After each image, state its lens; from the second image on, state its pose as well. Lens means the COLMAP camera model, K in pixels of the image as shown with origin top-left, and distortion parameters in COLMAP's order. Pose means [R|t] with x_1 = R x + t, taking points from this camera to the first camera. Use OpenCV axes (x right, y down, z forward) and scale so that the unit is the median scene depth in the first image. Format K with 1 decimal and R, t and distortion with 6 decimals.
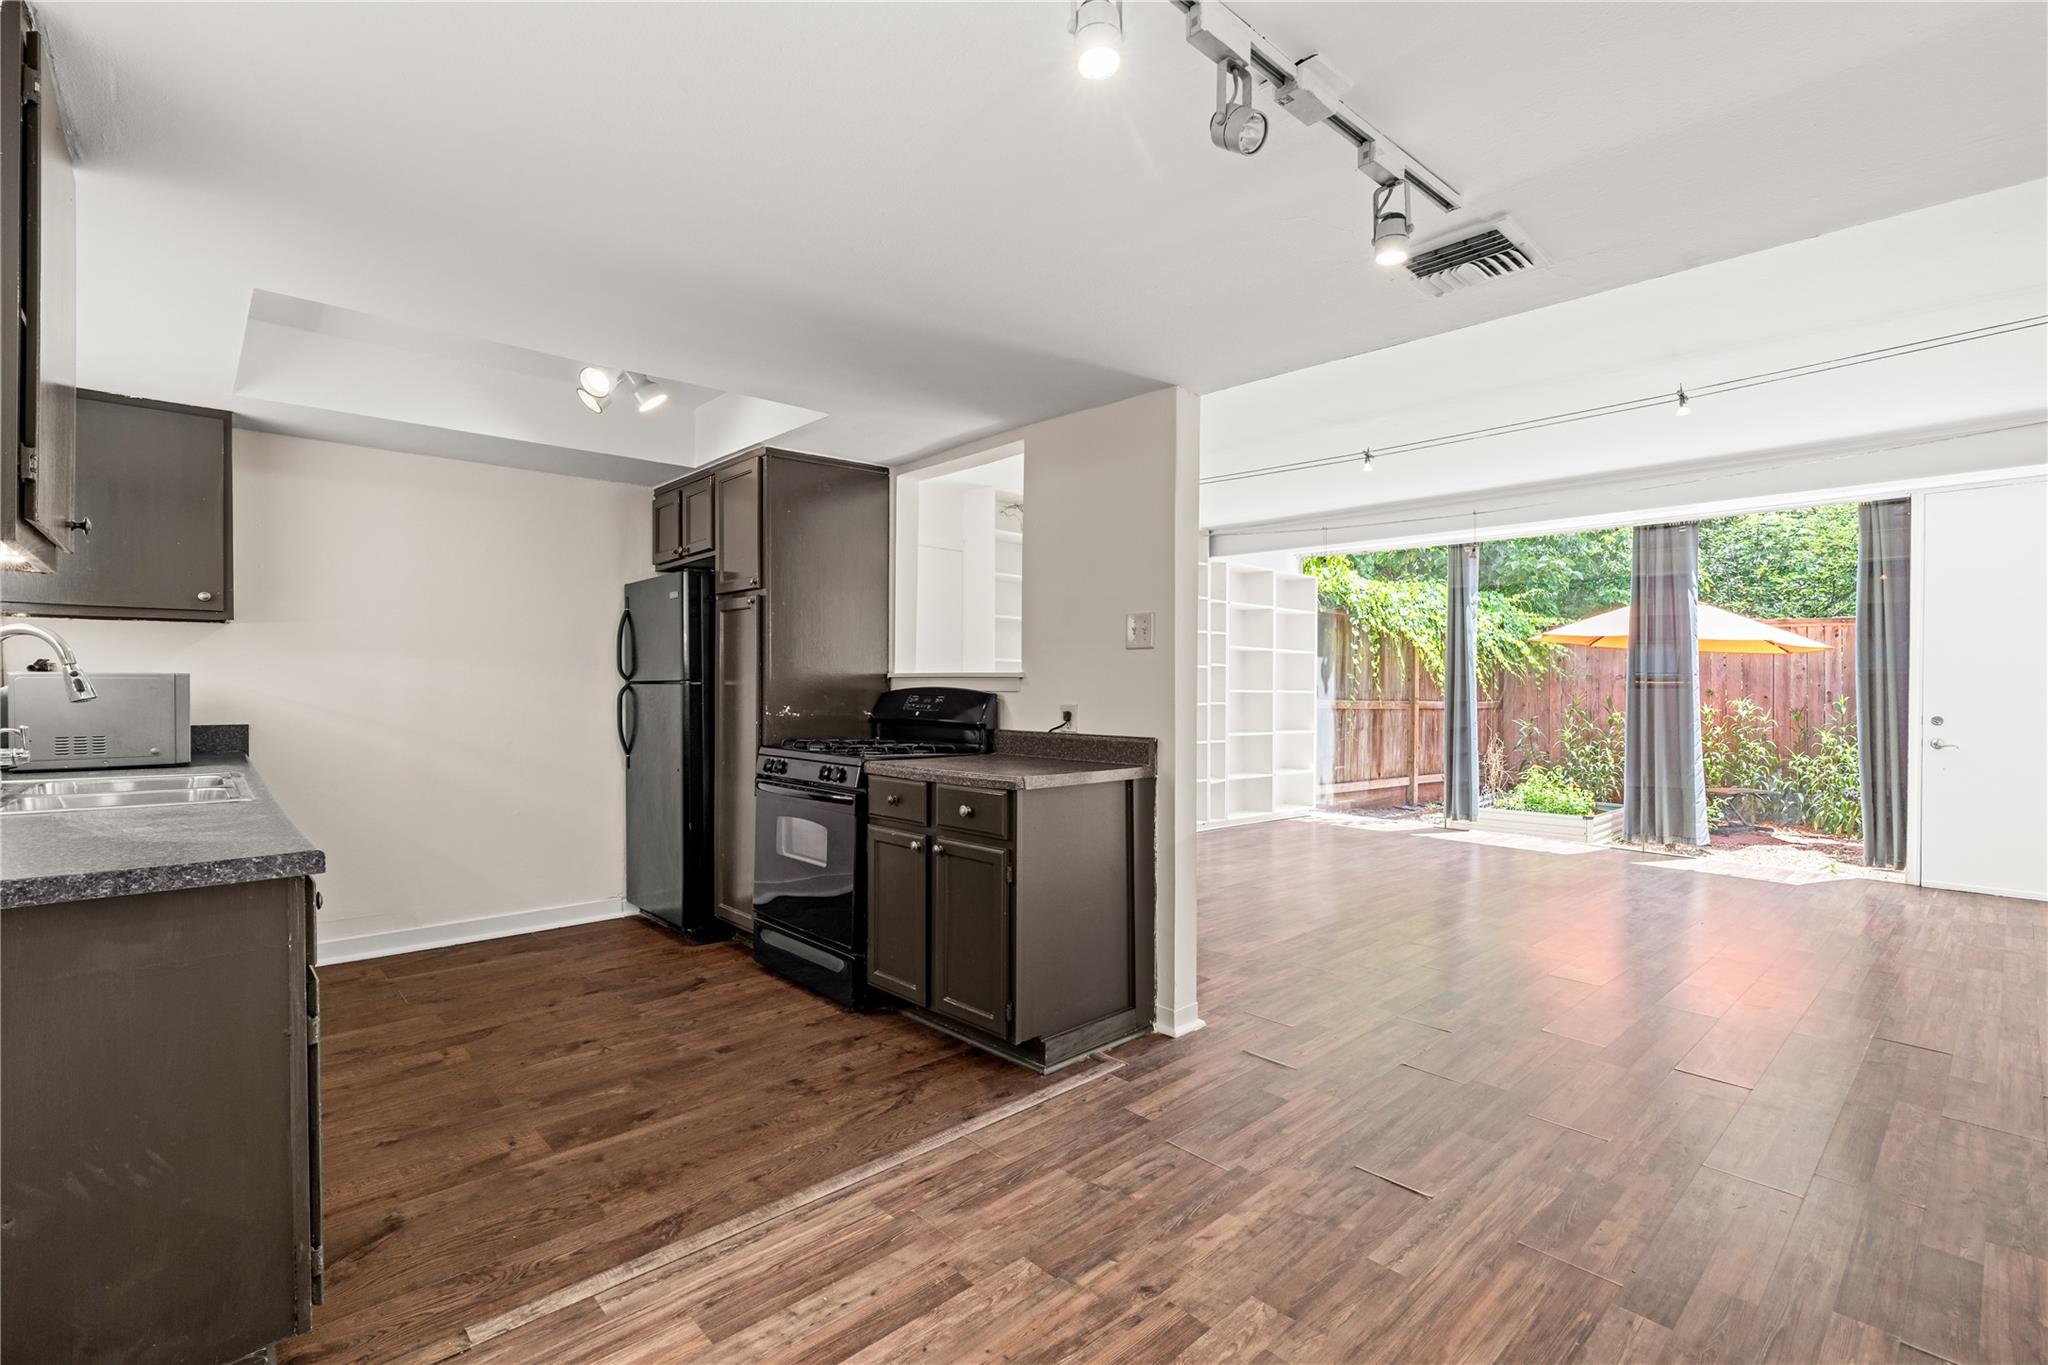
lens RADIAL K [[919.7, 0, 1023.5], [0, 919.7, 678.3], [0, 0, 1]] dist [-0.003063, -0.000905]
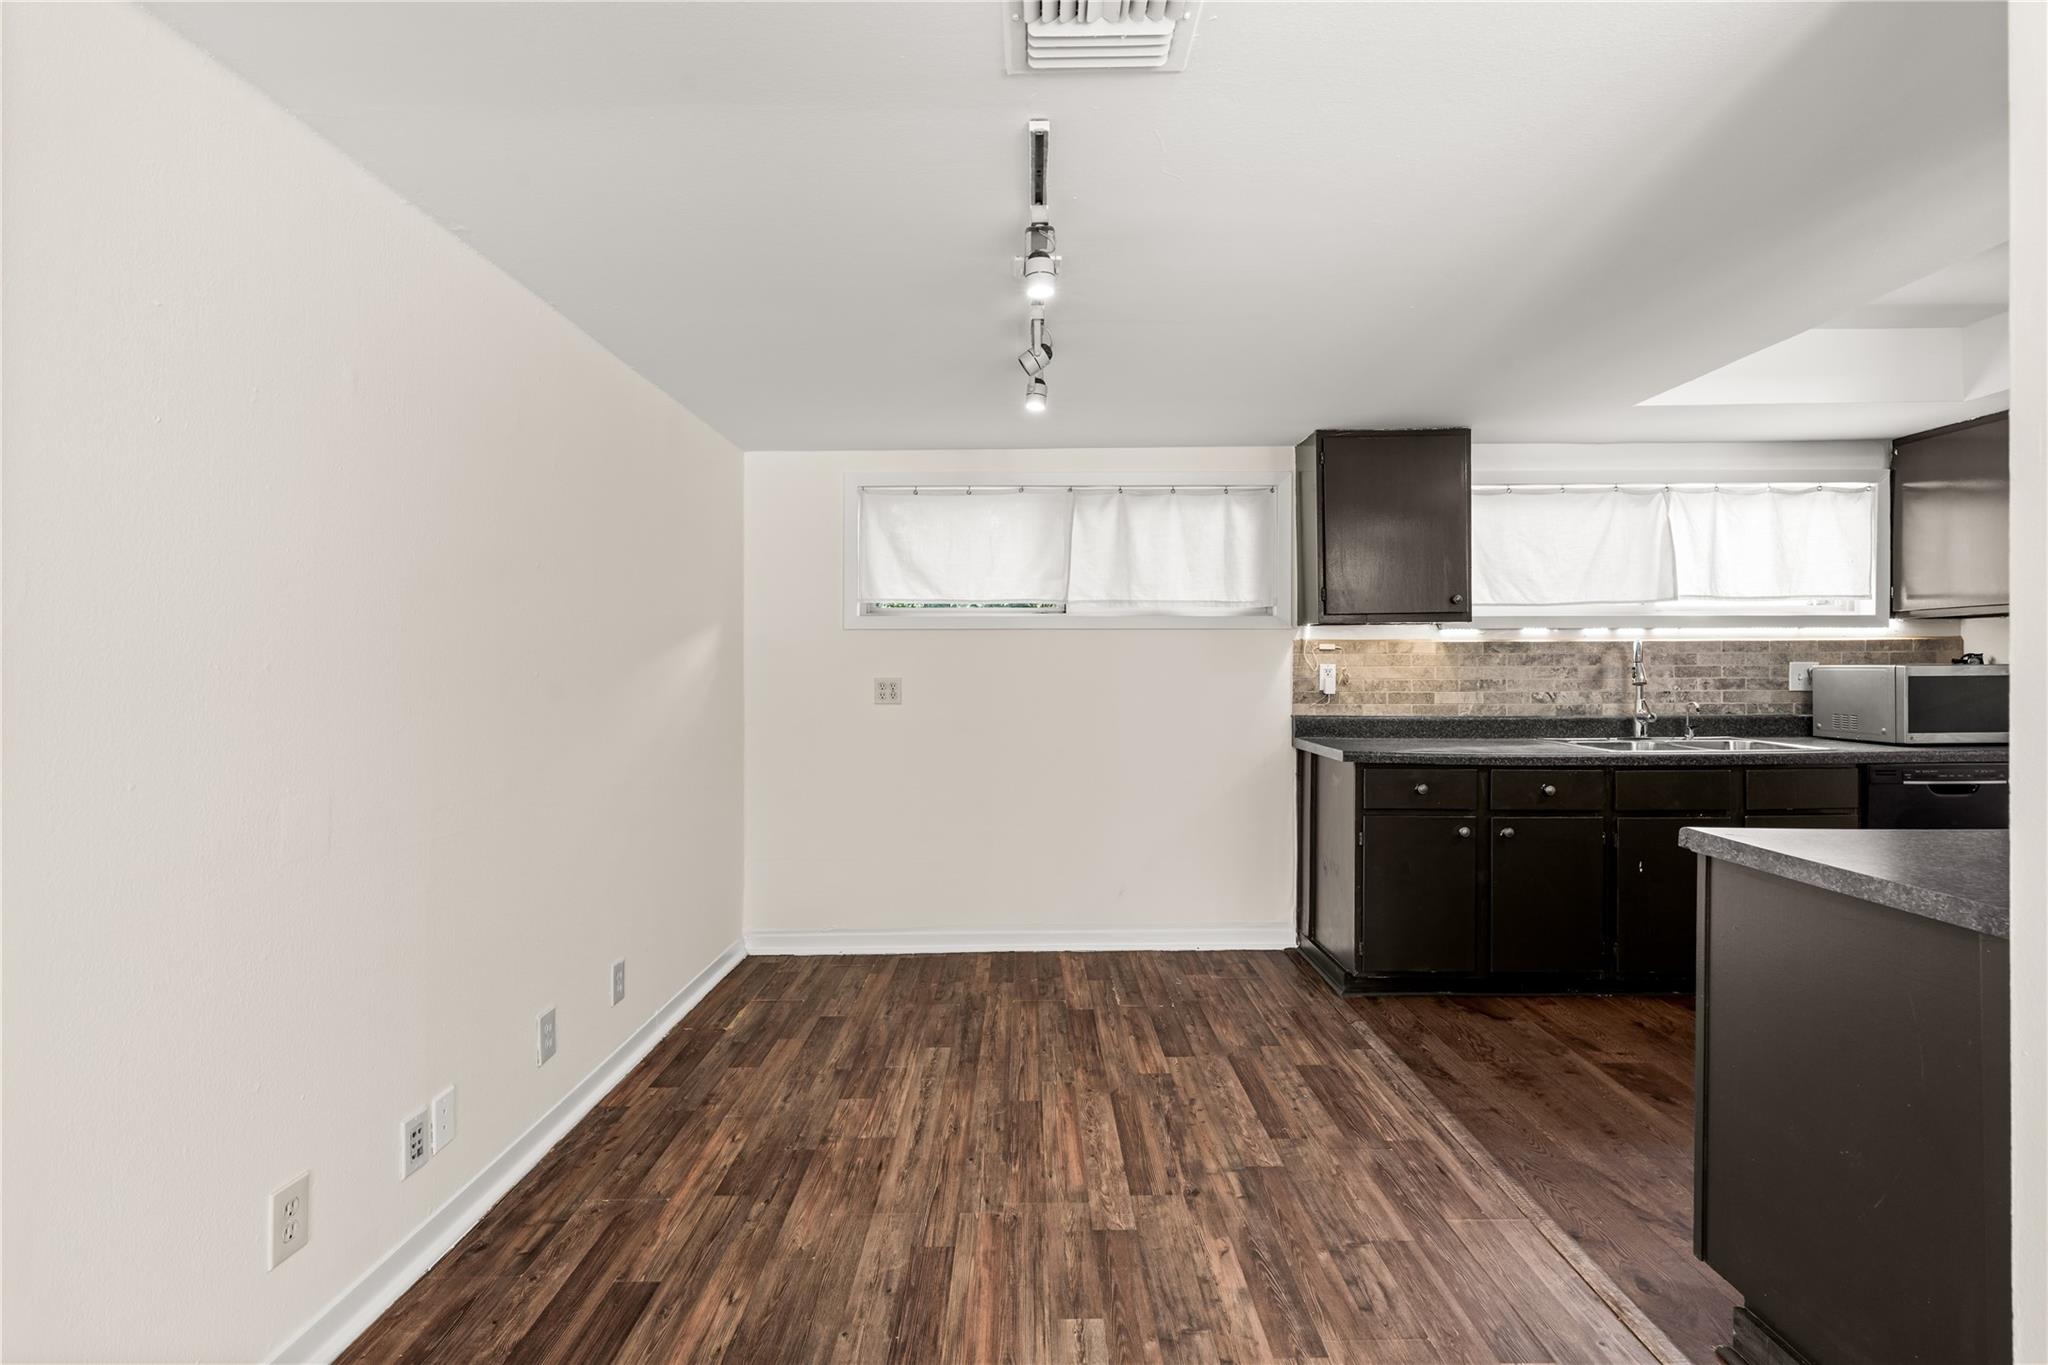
lens RADIAL K [[919.7, 0, 1023.5], [0, 919.7, 678.3], [0, 0, 1]] dist [-0.003063, -0.000905]
pose [[-0.679184, 0.006752, -0.733937, 0.613678], [0.002324, 0.999972, 0.007050, -0.000243], [0.733964, 0.003083, -0.679181, 0.880256]]
